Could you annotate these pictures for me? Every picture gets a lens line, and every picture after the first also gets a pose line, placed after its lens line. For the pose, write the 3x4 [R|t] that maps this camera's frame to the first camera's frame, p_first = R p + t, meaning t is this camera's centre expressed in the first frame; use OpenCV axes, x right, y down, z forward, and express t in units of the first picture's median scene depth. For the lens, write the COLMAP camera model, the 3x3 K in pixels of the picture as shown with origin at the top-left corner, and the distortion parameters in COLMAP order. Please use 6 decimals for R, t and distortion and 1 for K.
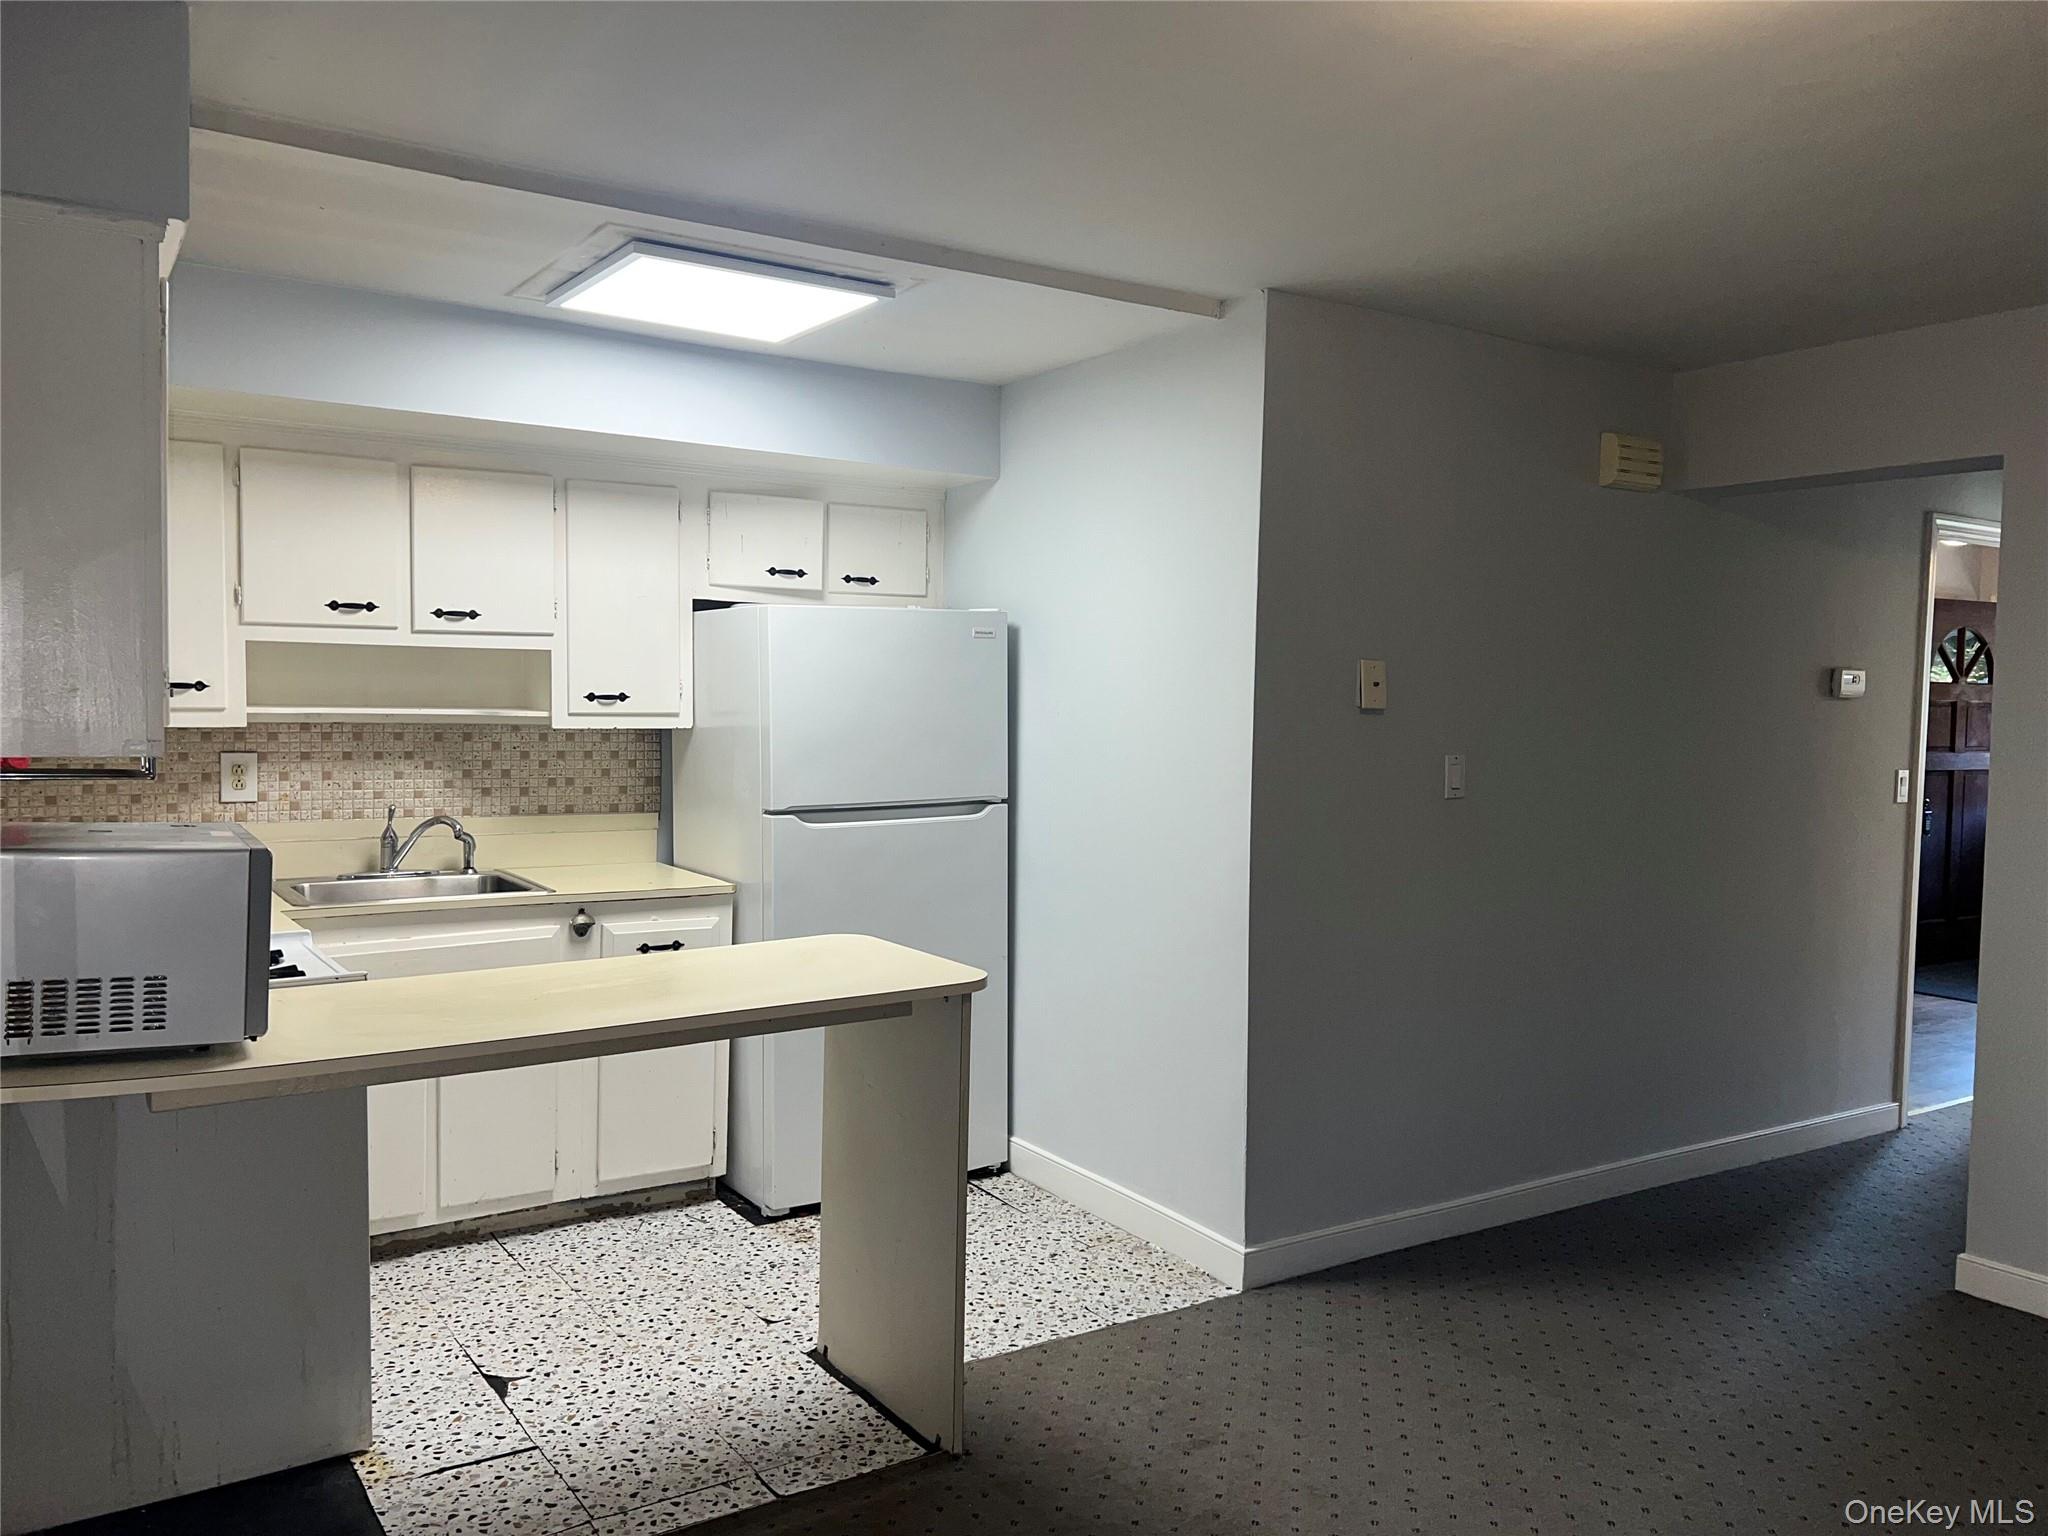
lens RADIAL K [[1558.0, 0, 1023.8], [0, 1558.0, 775.3], [0, 0, 1]] dist [0.051061, -0.016465]
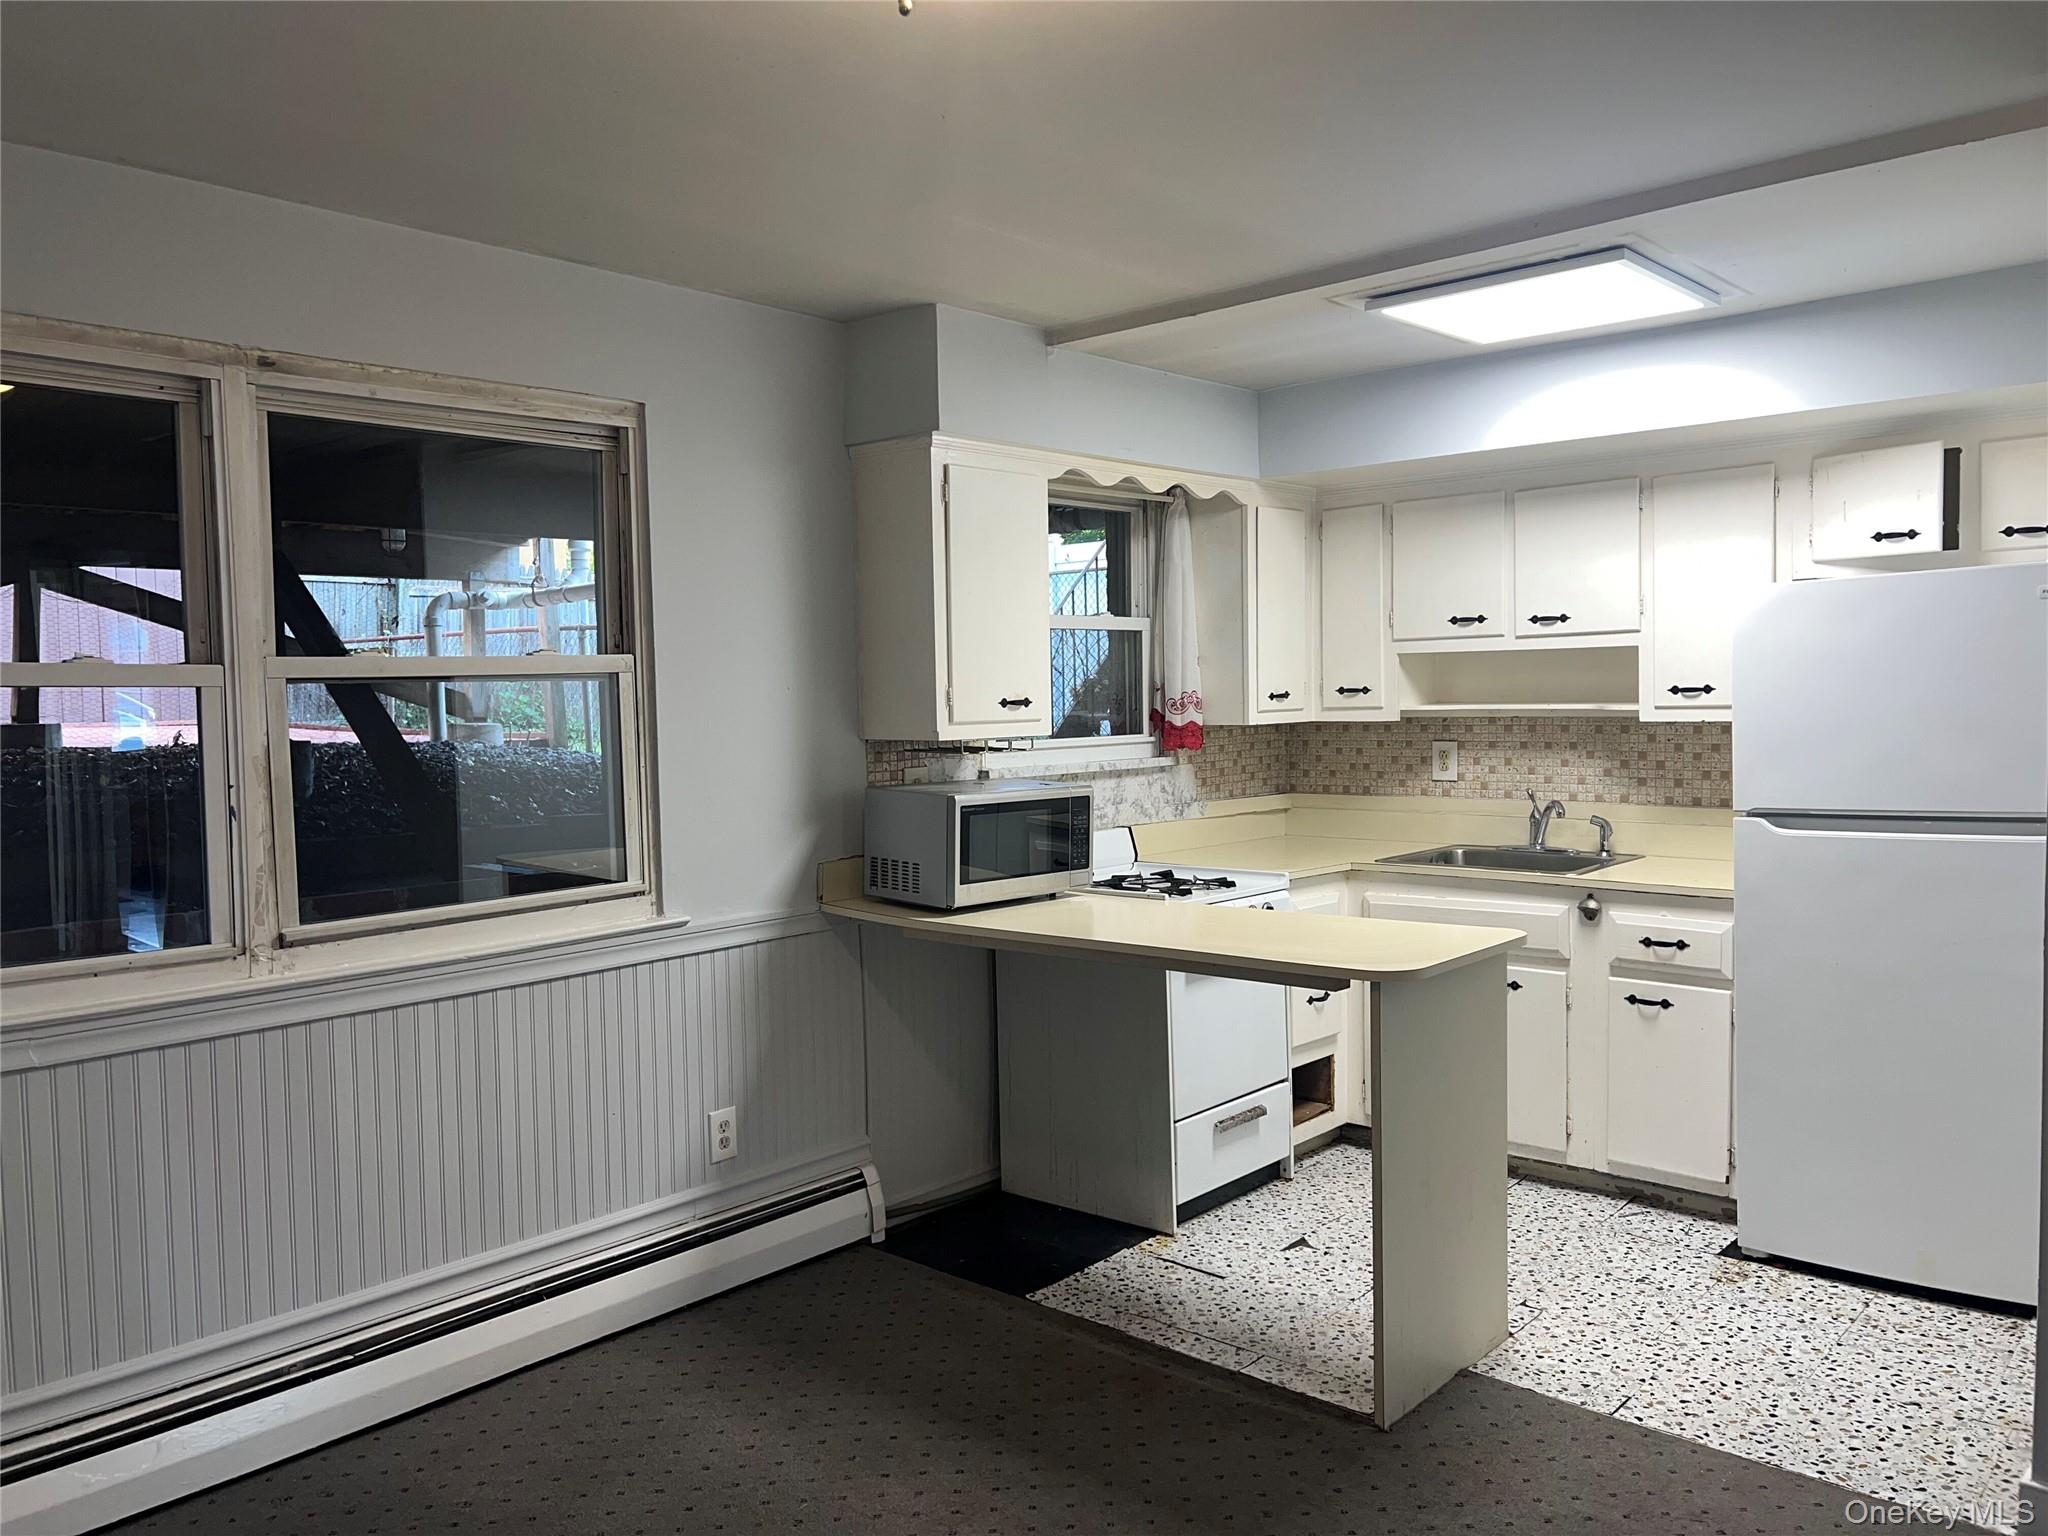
lens RADIAL K [[1558.0, 0, 1024.9], [0, 1558.0, 779.2], [0, 0, 1]] dist [0.051061, -0.016465]
pose [[0.266883, 0.034770, -0.963101, 0.604772], [-0.027599, 0.999215, 0.028425, -0.010287], [0.963334, 0.018995, 0.267633, 0.340725]]
